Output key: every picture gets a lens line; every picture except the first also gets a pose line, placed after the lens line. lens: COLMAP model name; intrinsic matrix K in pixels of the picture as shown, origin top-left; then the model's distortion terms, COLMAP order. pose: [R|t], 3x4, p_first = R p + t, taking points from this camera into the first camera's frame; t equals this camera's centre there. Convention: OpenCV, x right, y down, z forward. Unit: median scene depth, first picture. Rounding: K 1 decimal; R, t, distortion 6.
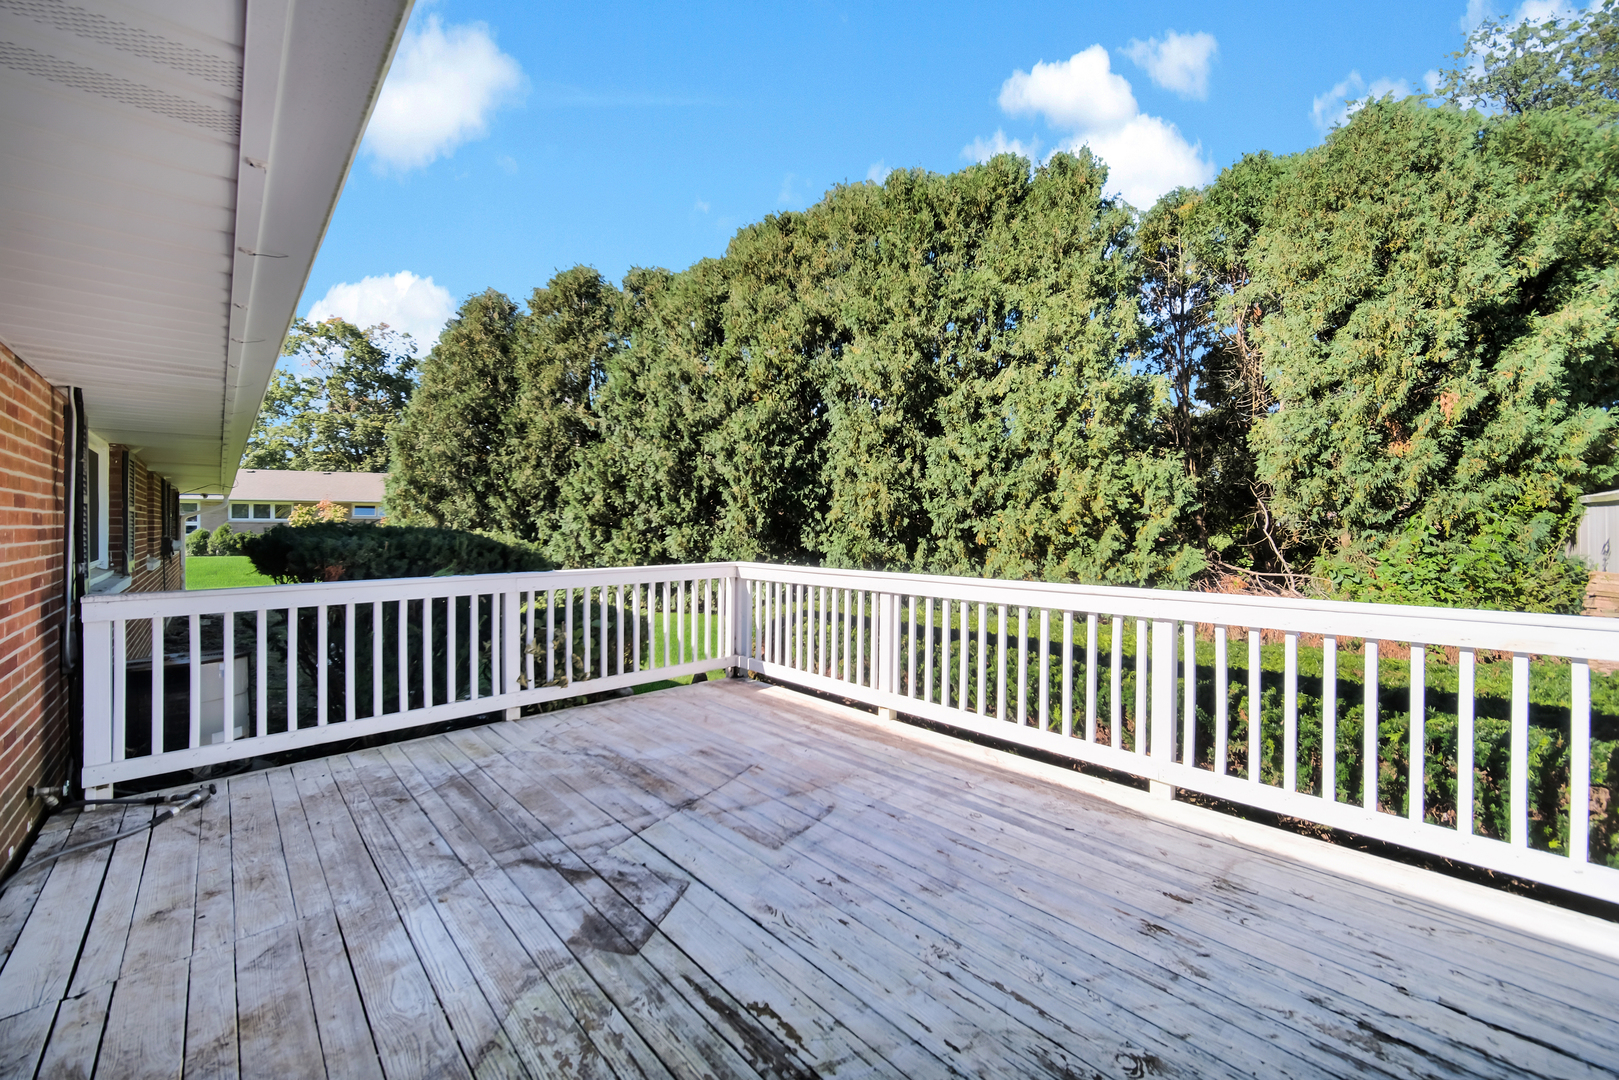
lens RADIAL K [[635.4, 0, 818.4], [0, 635.4, 534.4], [0, 0, 1]] dist [0.000188, 0.000038]
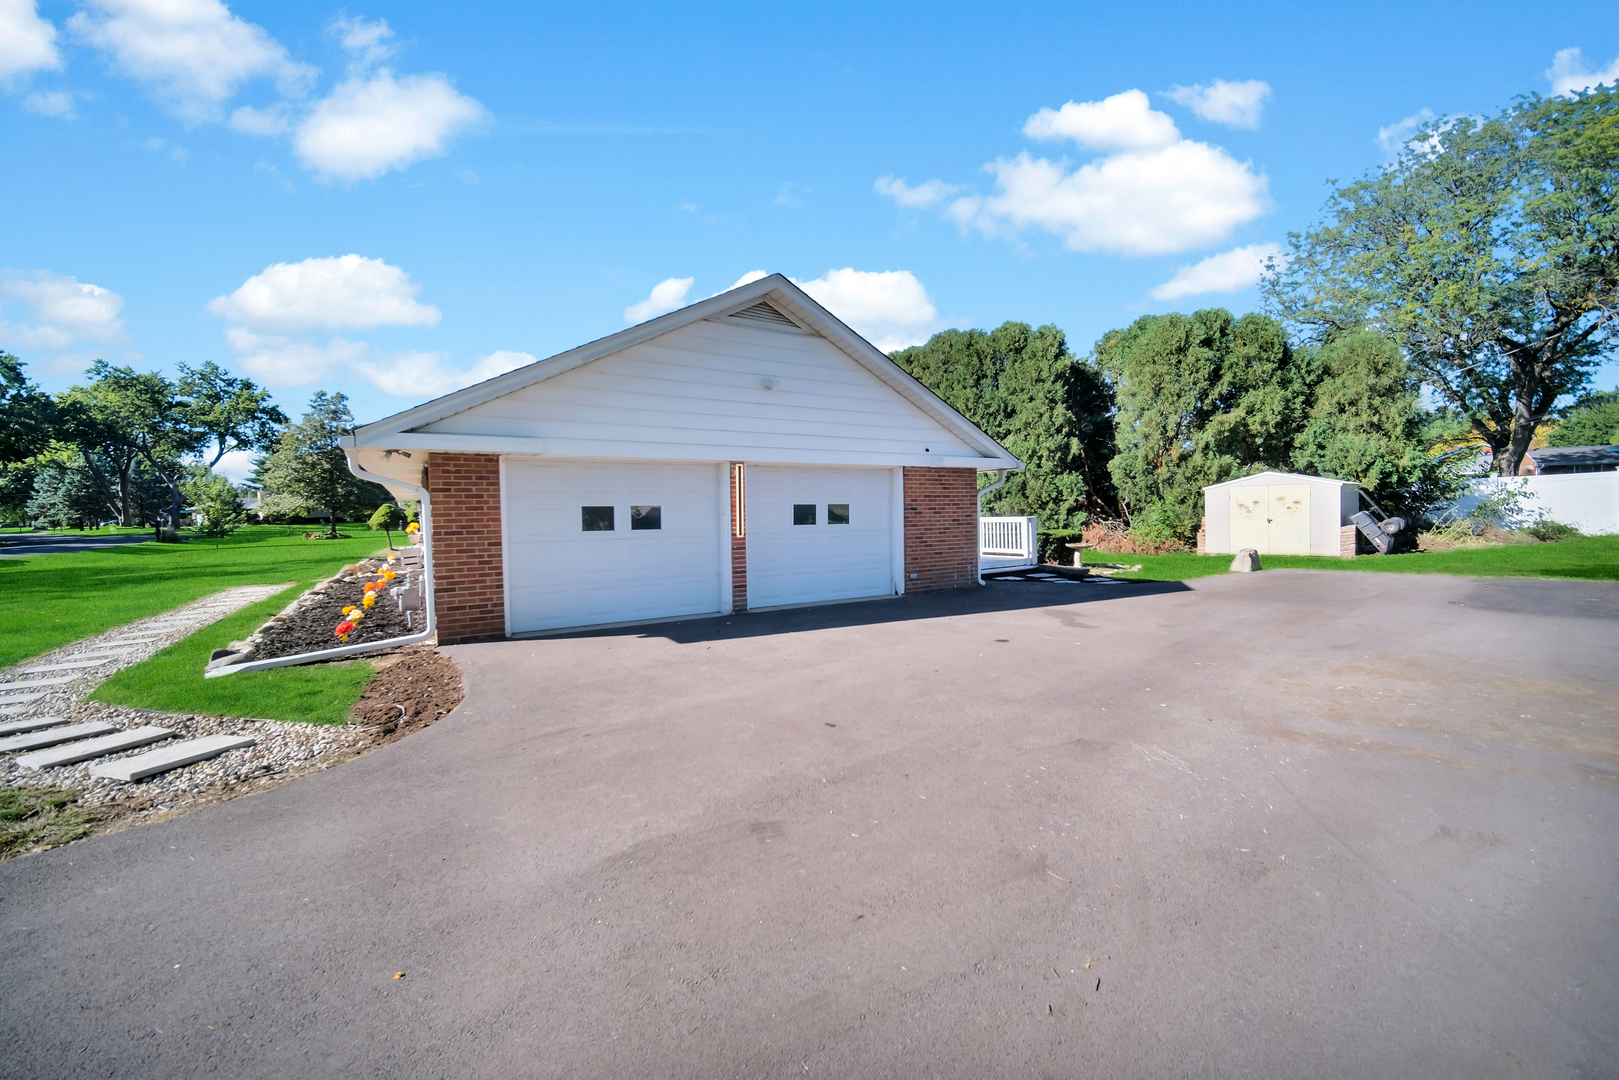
lens RADIAL K [[635.4, 0, 818.4], [0, 635.4, 534.4], [0, 0, 1]] dist [0.000188, 0.000038]
pose [[0.980163, -0.017633, -0.197409, 0.069571], [0.023412, 0.999362, 0.026982, 0.013542], [0.196807, -0.031068, 0.979950, -1.338741]]
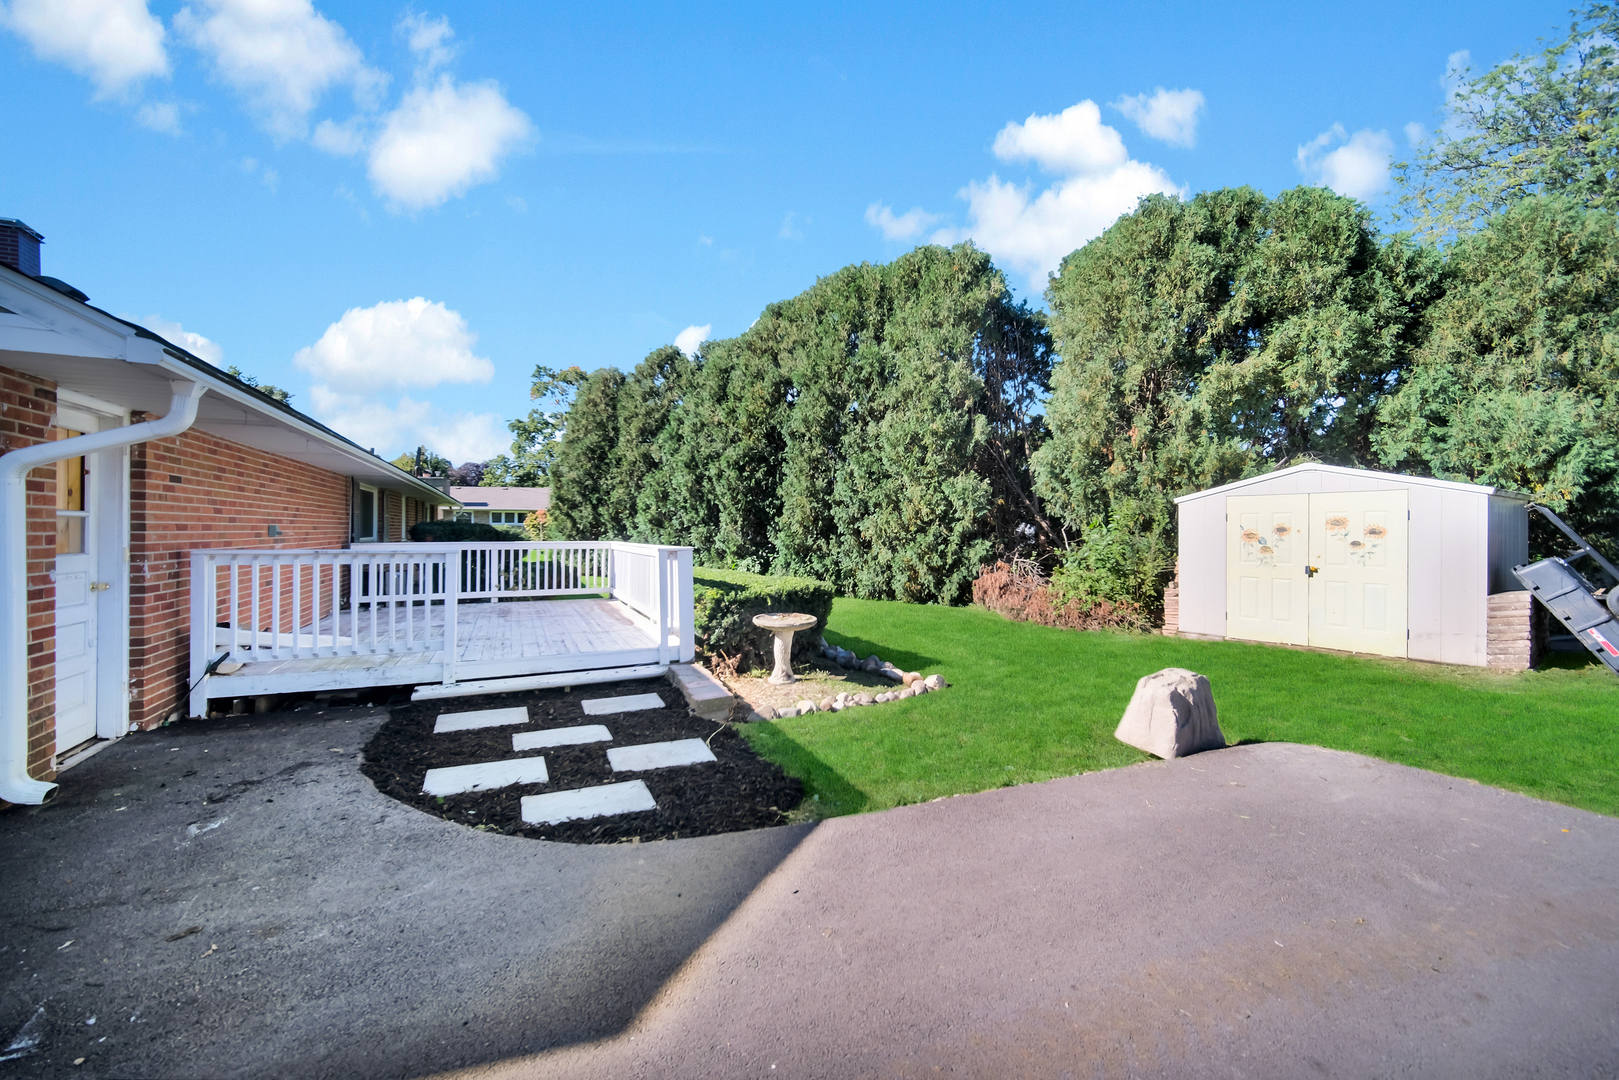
lens RADIAL K [[635.4, 0, 818.4], [0, 635.4, 534.4], [0, 0, 1]] dist [0.000188, 0.000038]
pose [[0.954532, 0.005335, -0.298060, 0.563005], [-0.008324, 0.999927, -0.008760, 0.018237], [0.297992, 0.010843, 0.954507, -0.372792]]
